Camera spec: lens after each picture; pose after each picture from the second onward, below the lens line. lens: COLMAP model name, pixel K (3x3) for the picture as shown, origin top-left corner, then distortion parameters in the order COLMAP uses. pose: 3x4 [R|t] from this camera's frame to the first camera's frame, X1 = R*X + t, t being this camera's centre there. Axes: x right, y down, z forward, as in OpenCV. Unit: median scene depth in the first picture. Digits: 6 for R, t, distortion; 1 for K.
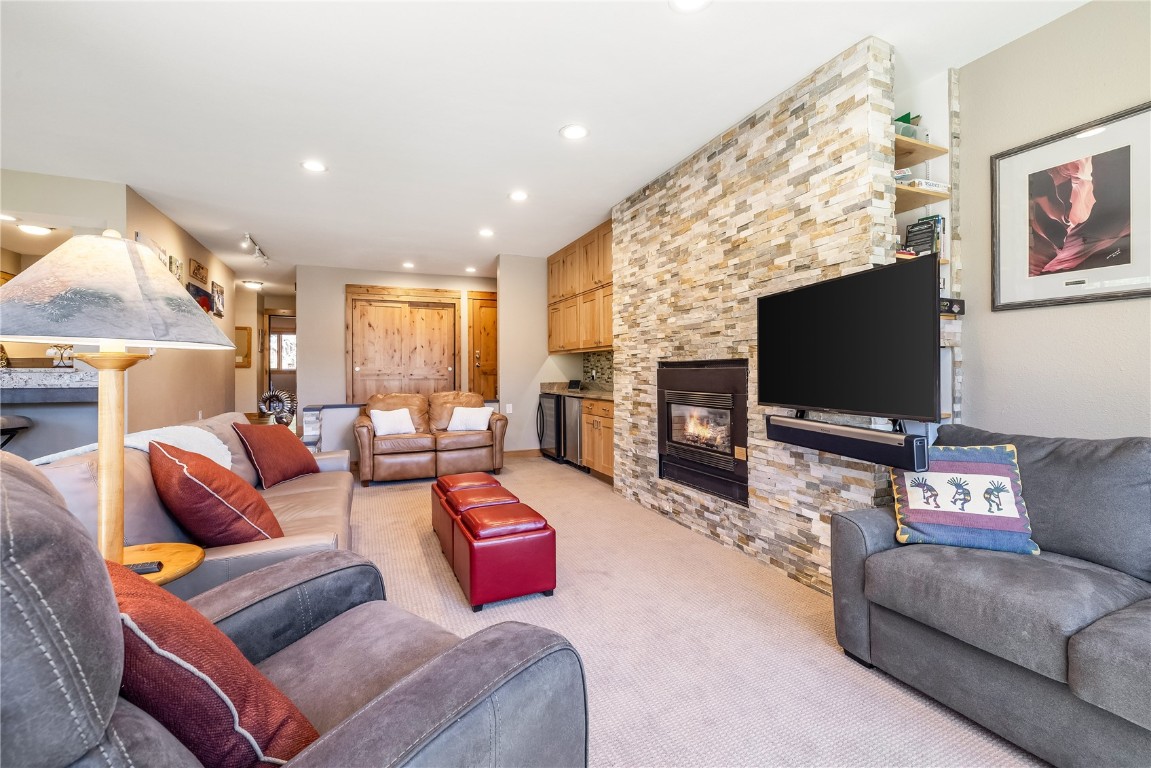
lens RADIAL K [[491.2, 0, 574.4], [0, 491.2, 369.3], [0, 0, 1]] dist [0.000880, -0.000119]
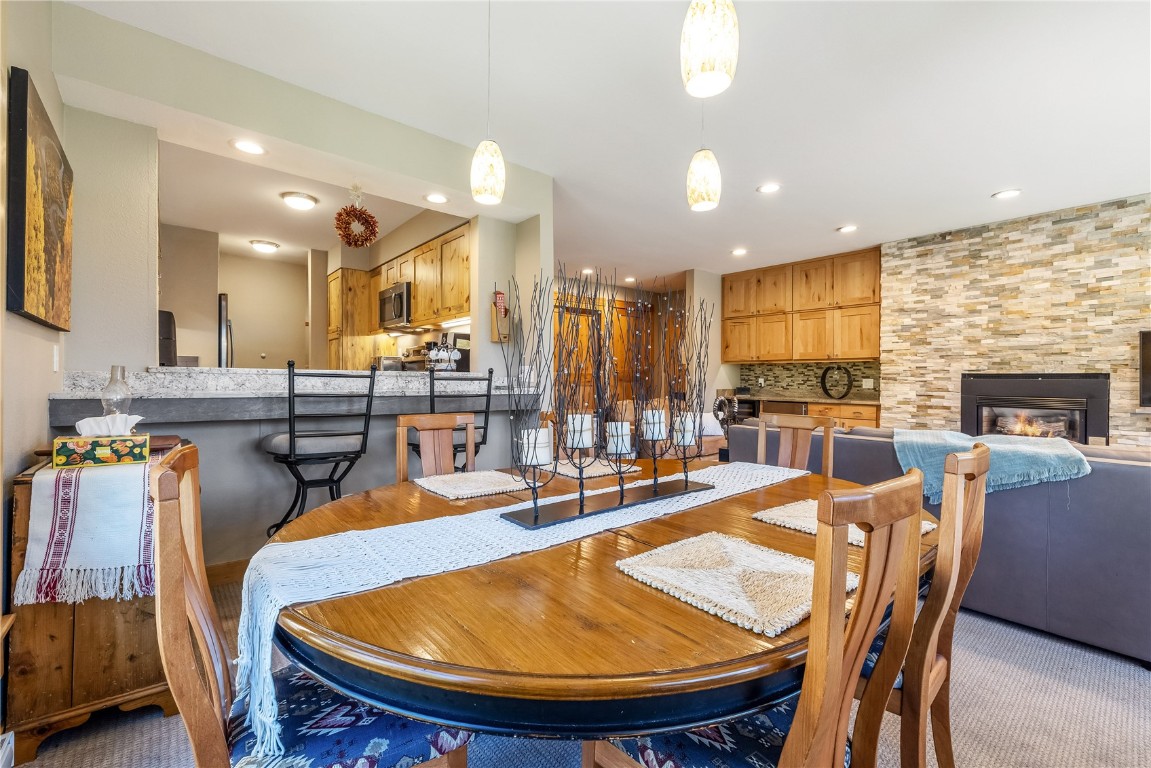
lens RADIAL K [[491.2, 0, 573.5], [0, 491.2, 378.5], [0, 0, 1]] dist [0.000880, -0.000119]
pose [[0.955162, 0.008172, 0.295971, -1.123590], [-0.010106, 0.999936, 0.005007, 0.001339], [-0.295911, -0.007774, 0.955184, 0.086709]]
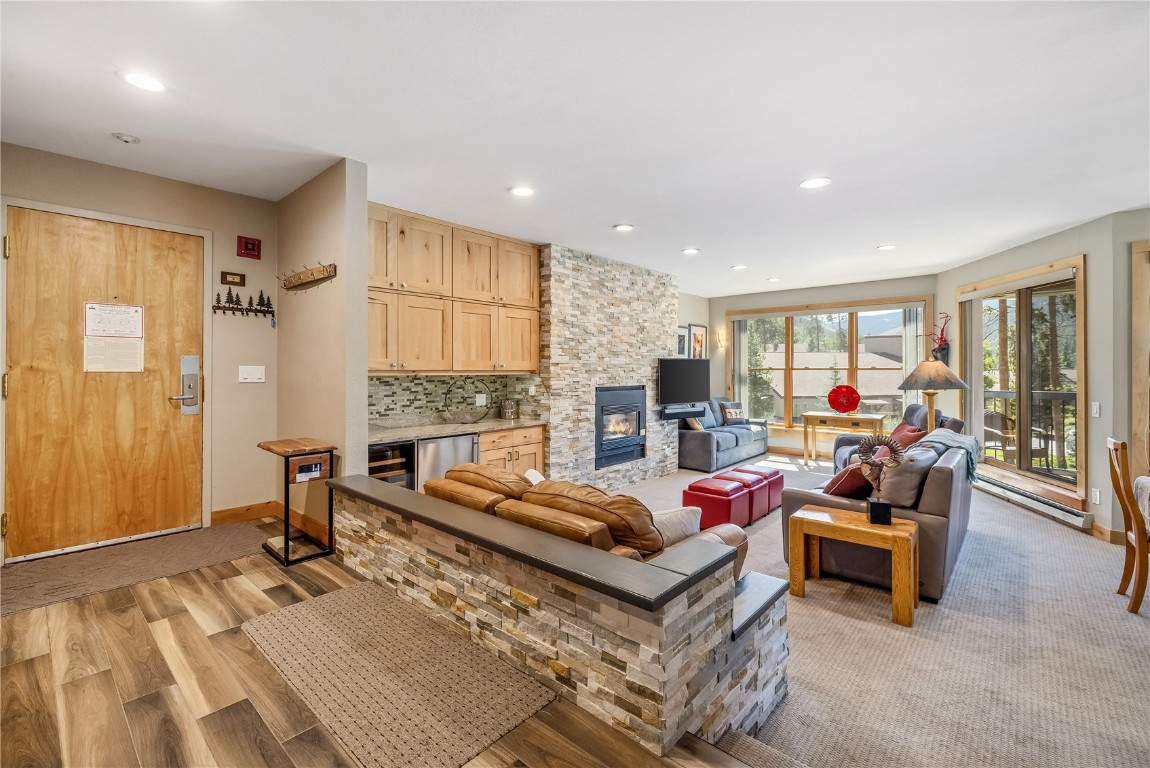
lens RADIAL K [[501.4, 0, 577.5], [0, 501.4, 369.0], [0, 0, 1]] dist [0.008703, -0.000449]
pose [[-0.427938, 0.004803, 0.903795, -1.060364], [-0.002317, 0.999977, -0.006411, -0.055751], [-0.903805, -0.004838, -0.427917, 1.604654]]
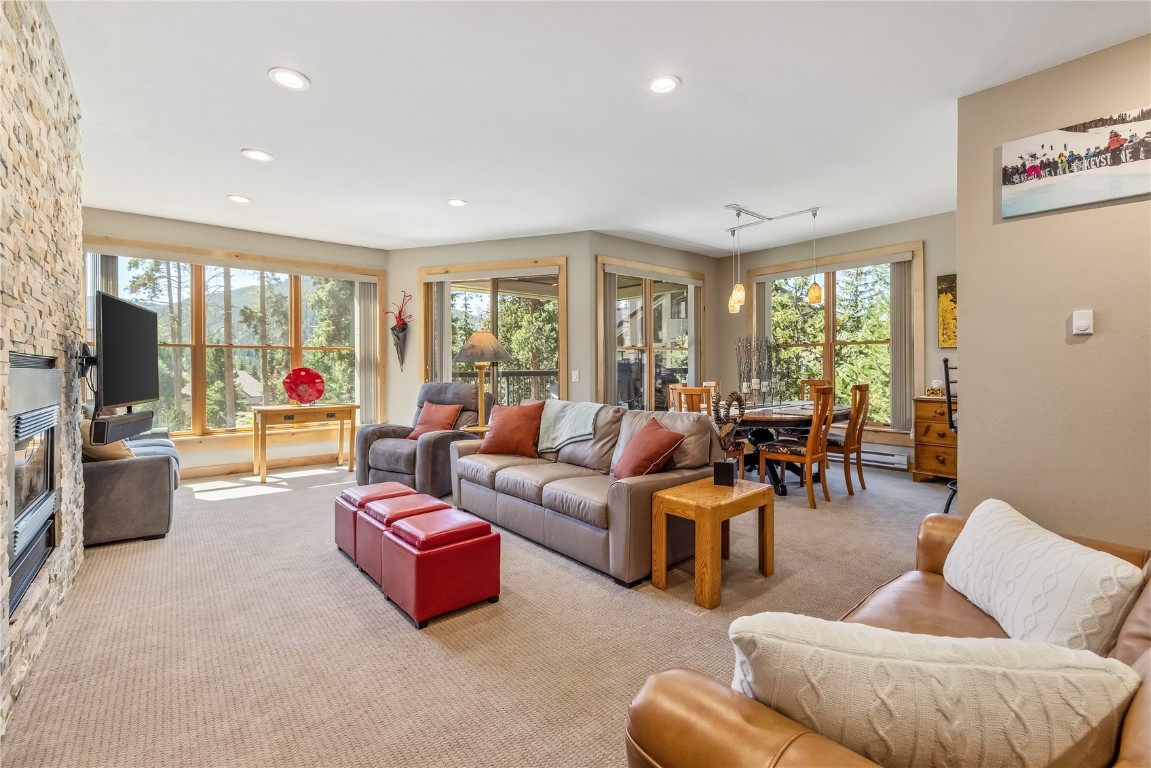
lens RADIAL K [[491.2, 0, 566.3], [0, 491.2, 370.4], [0, 0, 1]] dist [0.000880, -0.000119]
pose [[-0.962376, 0.009375, -0.271559, -0.168130], [0.009775, 0.999952, -0.000121, 0.004562], [0.271545, -0.002771, -0.962422, 1.483069]]
